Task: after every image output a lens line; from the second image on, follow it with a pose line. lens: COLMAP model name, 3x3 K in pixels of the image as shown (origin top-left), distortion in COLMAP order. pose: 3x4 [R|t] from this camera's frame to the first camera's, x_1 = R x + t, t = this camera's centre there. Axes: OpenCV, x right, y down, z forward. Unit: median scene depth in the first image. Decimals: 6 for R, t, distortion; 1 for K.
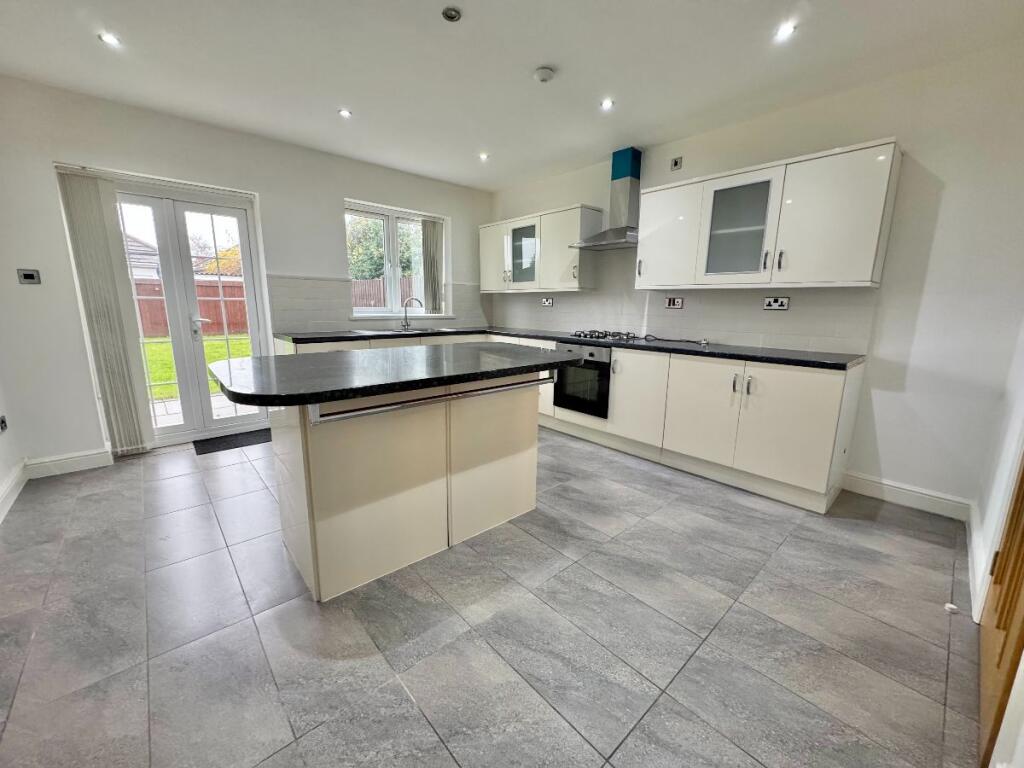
lens RADIAL K [[410.3, 0, 510.4], [0, 410.3, 381.1], [0, 0, 1]] dist [0.000025, -0.000141]
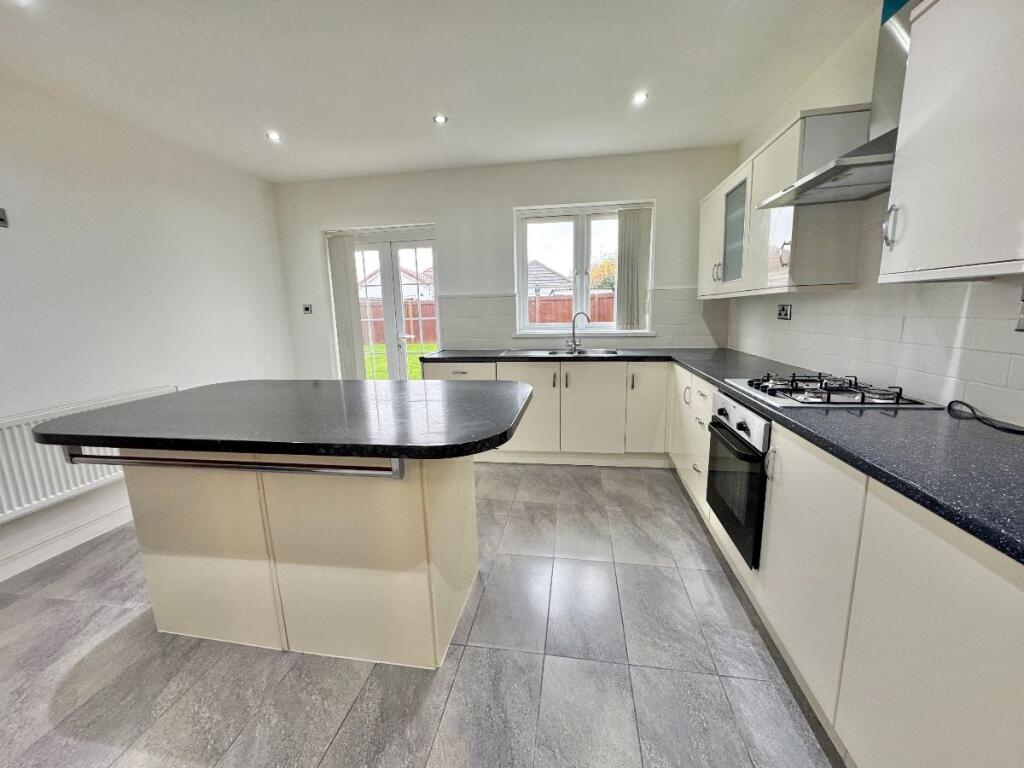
lens RADIAL K [[402.6, 0, 508.4], [0, 402.6, 386.2], [0, 0, 1]] dist [-0.000037, -0.000067]
pose [[0.624961, 0.116911, -0.771852, 0.377441], [-0.113844, 0.991801, 0.058047, -0.106392], [0.772310, 0.051594, 0.633147, 0.480124]]
